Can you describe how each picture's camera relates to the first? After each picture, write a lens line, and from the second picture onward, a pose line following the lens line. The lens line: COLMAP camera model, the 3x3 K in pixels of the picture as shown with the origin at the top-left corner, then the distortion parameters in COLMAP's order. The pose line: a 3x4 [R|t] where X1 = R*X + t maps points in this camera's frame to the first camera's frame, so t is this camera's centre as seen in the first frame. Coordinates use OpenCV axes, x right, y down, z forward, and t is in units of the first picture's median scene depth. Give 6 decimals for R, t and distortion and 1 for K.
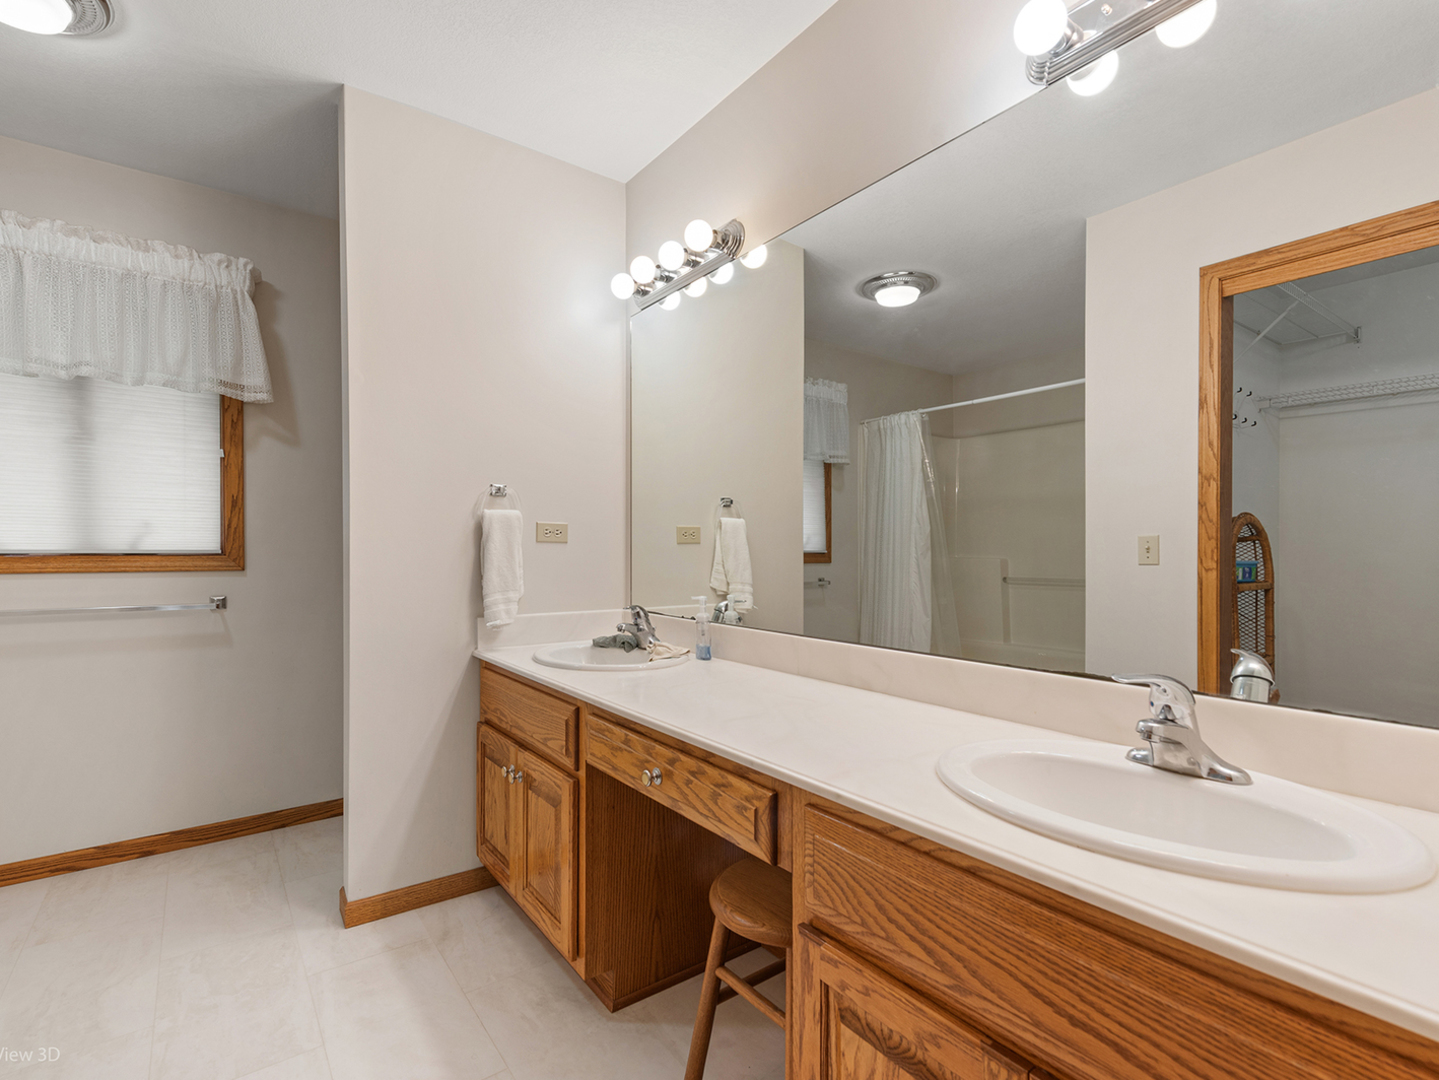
lens RADIAL K [[698.4, 0, 719.5], [0, 698.4, 540.0], [0, 0, 1]] dist [0.026227, -0.009492]
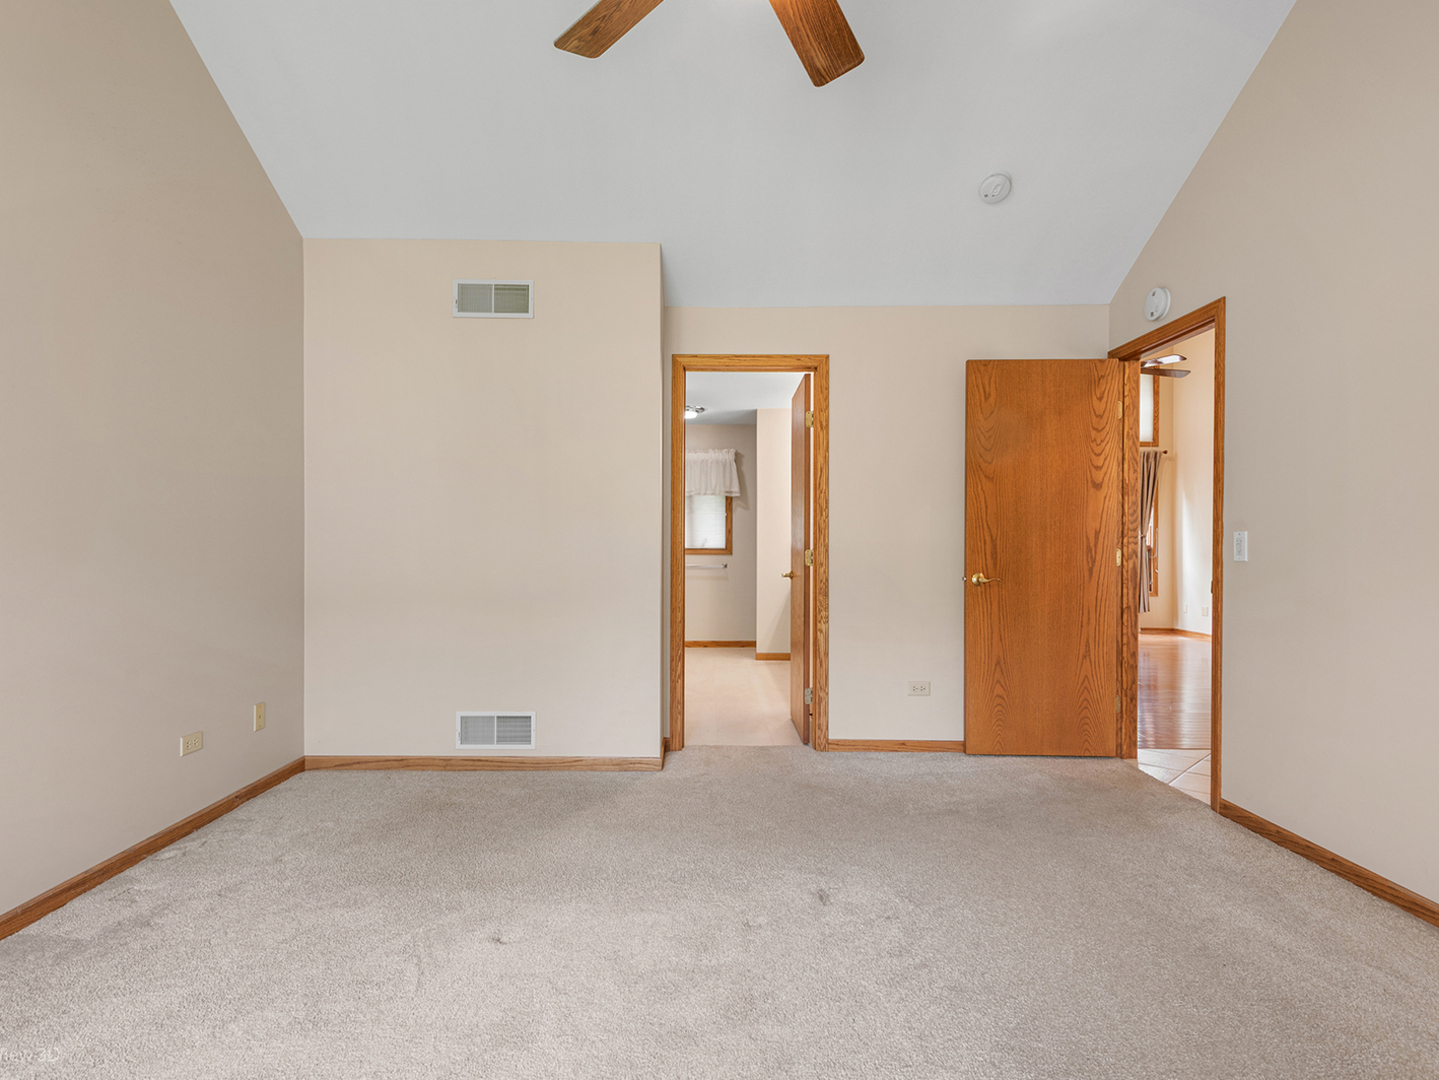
lens RADIAL K [[712.4, 0, 719.5], [0, 712.4, 540.0], [0, 0, 1]] dist [-0.000688, -0.000107]
pose [[0.819640, 0.010273, -0.572786, 0.985408], [-0.004594, 0.999925, 0.011360, -0.053637], [0.572860, -0.006679, 0.819626, -1.465948]]
